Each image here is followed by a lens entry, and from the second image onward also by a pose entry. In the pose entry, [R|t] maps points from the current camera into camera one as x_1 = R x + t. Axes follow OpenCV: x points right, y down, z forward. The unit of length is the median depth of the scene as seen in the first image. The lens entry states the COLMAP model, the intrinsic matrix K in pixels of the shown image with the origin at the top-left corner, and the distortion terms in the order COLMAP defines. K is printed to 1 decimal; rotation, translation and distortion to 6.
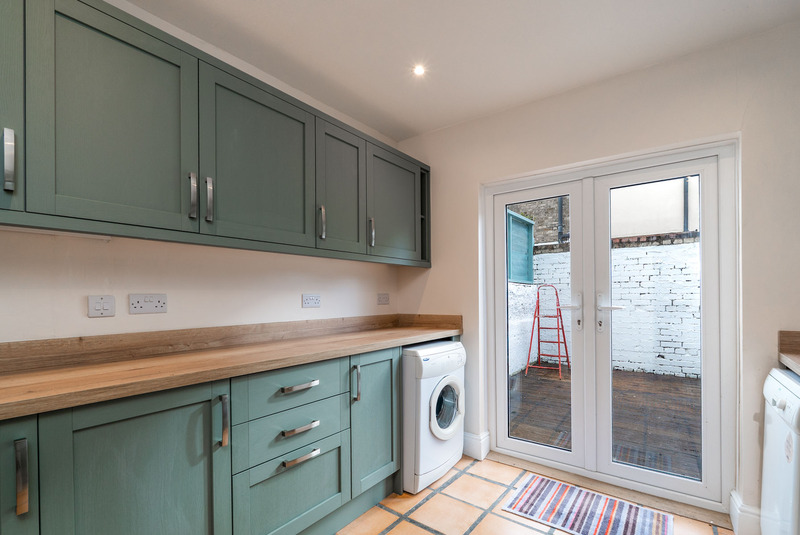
lens RADIAL K [[363.2, 0, 390.9], [0, 363.2, 296.6], [0, 0, 1]] dist [-0.008493, -0.001691]
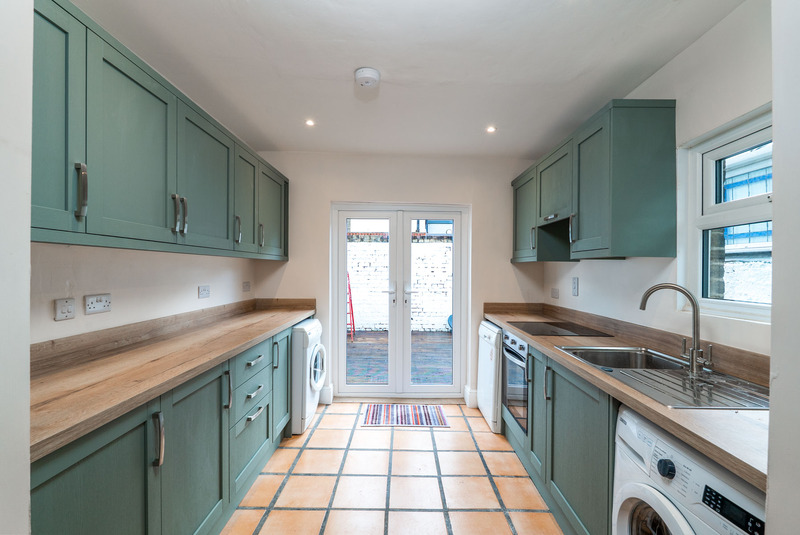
lens RADIAL K [[363.2, 0, 396.6], [0, 363.2, 269.1], [0, 0, 1]] dist [-0.008493, -0.001691]
pose [[0.786616, 0.011864, 0.617329, -0.504805], [-0.011480, 0.999924, -0.004589, -0.068384], [-0.617336, -0.003477, 0.786692, -0.284810]]
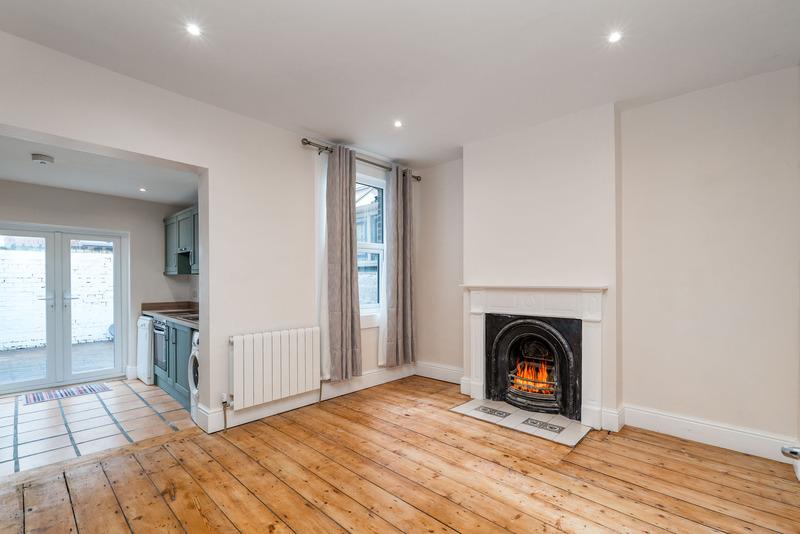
lens RADIAL K [[363.2, 0, 411.7], [0, 363.2, 283.3], [0, 0, 1]] dist [-0.008493, -0.001691]
pose [[0.063326, -0.001871, 0.997991, -1.383224], [0.001993, 0.999996, 0.001748, -0.054890], [-0.997991, 0.001878, 0.063329, -1.117601]]
